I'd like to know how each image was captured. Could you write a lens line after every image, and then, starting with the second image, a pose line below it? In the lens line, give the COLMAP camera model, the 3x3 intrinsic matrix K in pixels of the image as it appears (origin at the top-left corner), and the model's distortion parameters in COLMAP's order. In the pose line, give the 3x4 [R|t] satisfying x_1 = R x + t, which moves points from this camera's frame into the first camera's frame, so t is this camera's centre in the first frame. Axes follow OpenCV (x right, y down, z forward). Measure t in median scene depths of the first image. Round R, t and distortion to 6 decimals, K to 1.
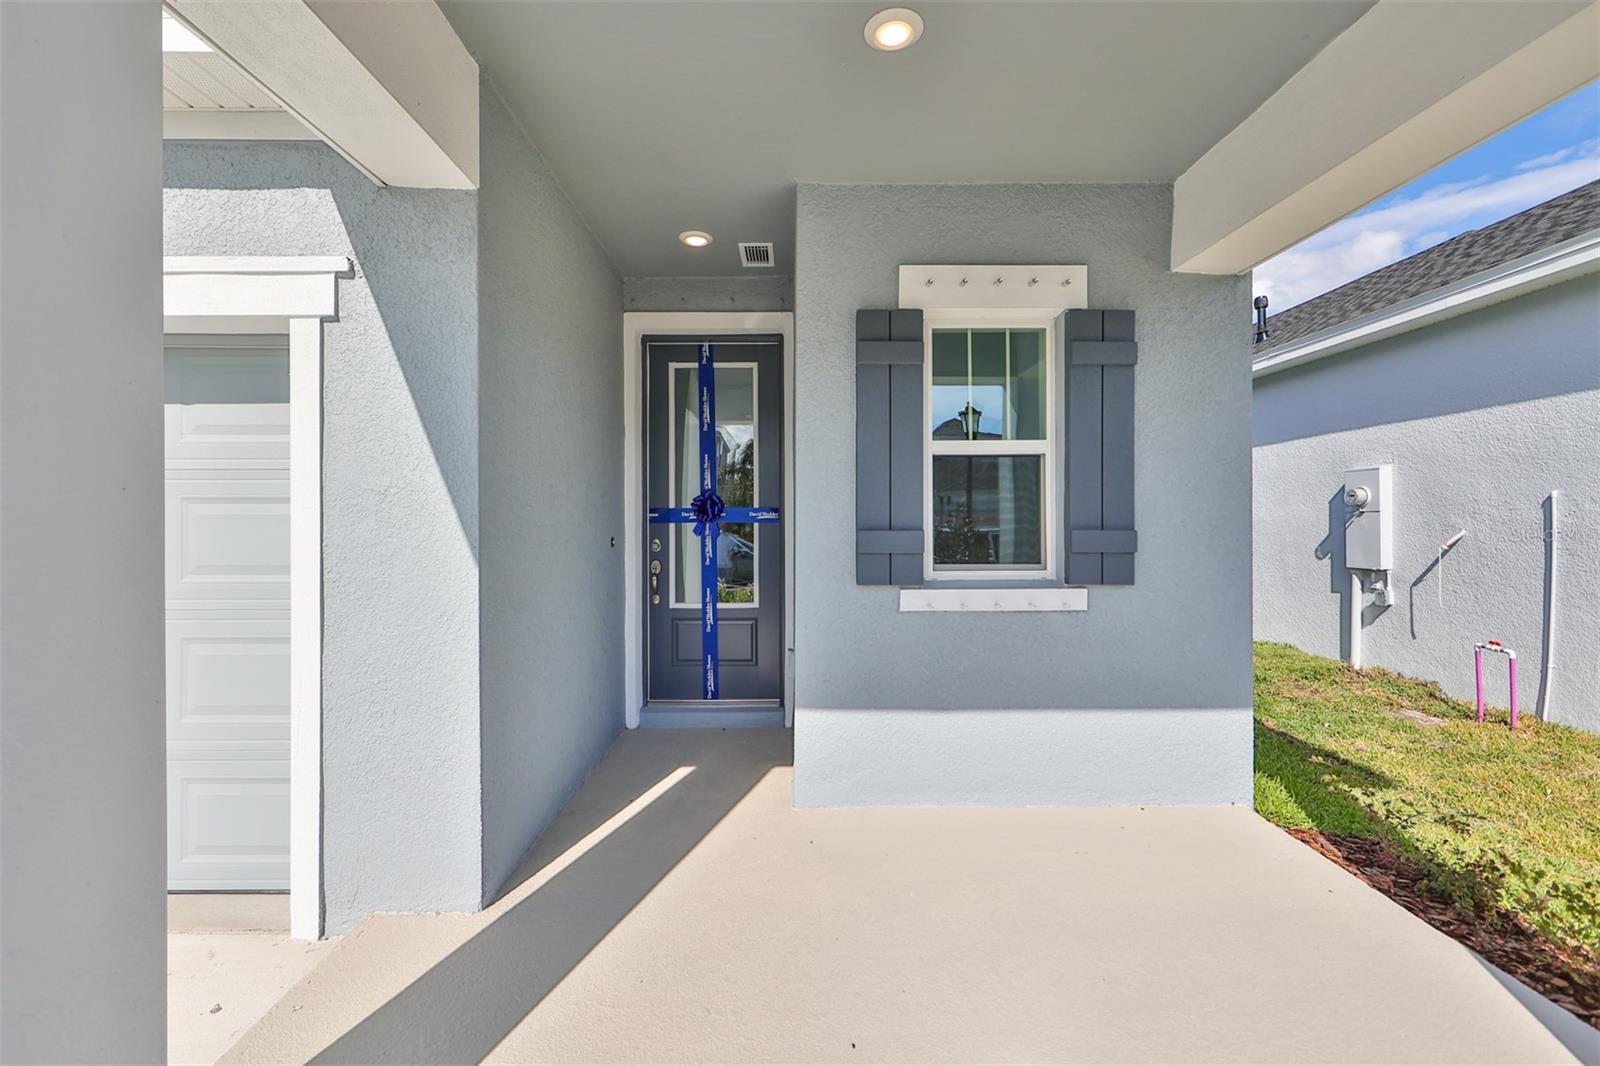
lens RADIAL K [[684.4, 0, 810.8], [0, 684.4, 530.7], [0, 0, 1]] dist [0.004220, -0.000088]
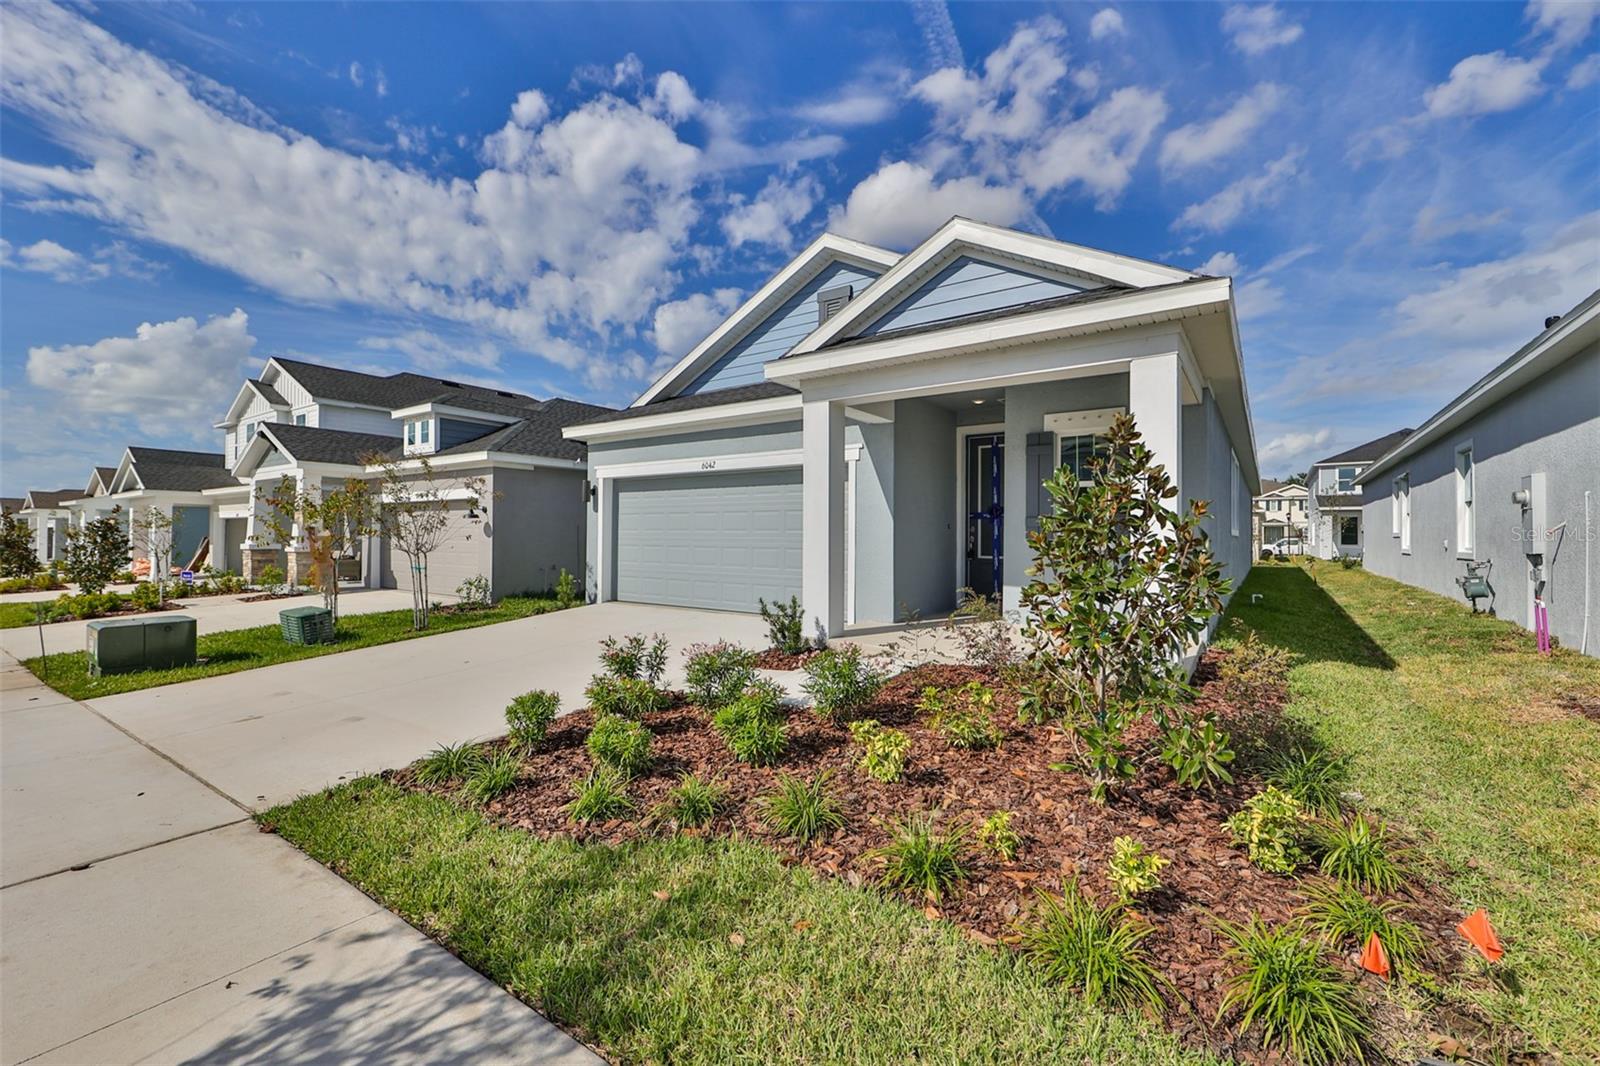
lens RADIAL K [[684.4, 0, 772.7], [0, 684.4, 524.8], [0, 0, 1]] dist [0.004220, -0.000088]
pose [[0.785616, -0.002105, -0.618710, 0.909194], [-0.016372, 0.999573, -0.024189, 0.102275], [0.618497, 0.029133, 0.785247, -1.618893]]
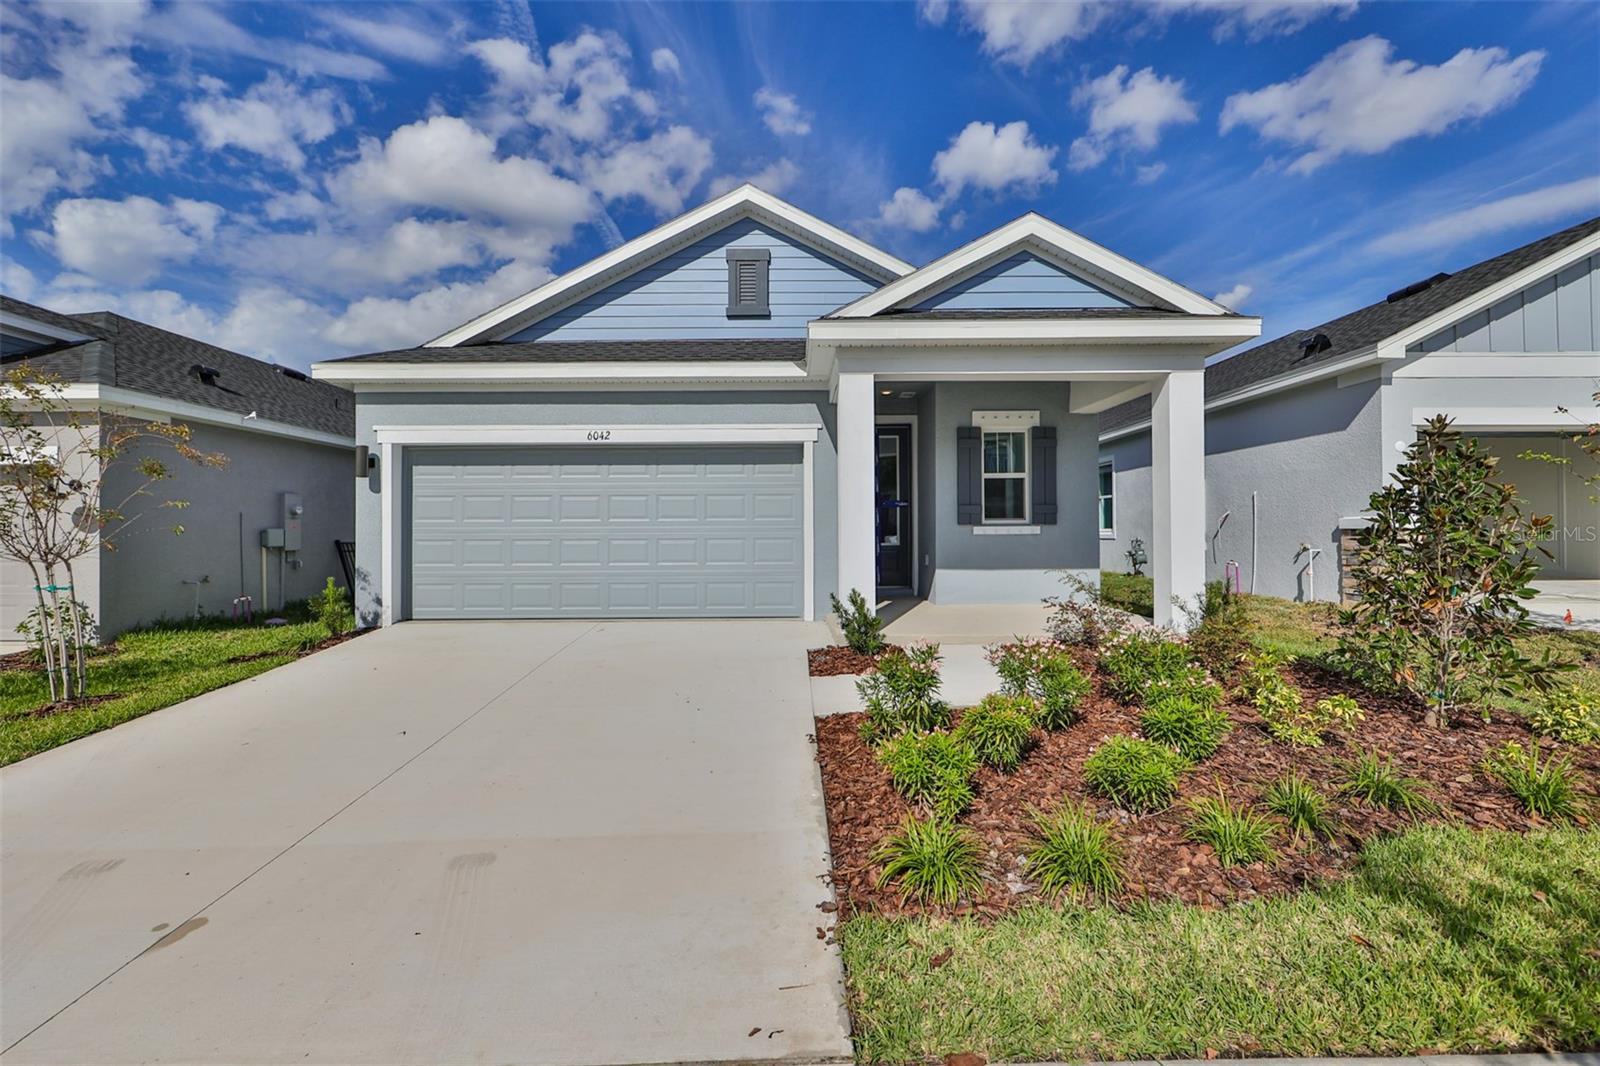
lens RADIAL K [[684.4, 0, 799.0], [0, 684.4, 528.6], [0, 0, 1]] dist [0.004220, -0.000088]
pose [[0.999818, -0.002094, -0.018963, -0.528483], [0.001777, 0.999859, -0.016675, 0.139365], [0.018995, 0.016638, 0.999681, -1.813867]]
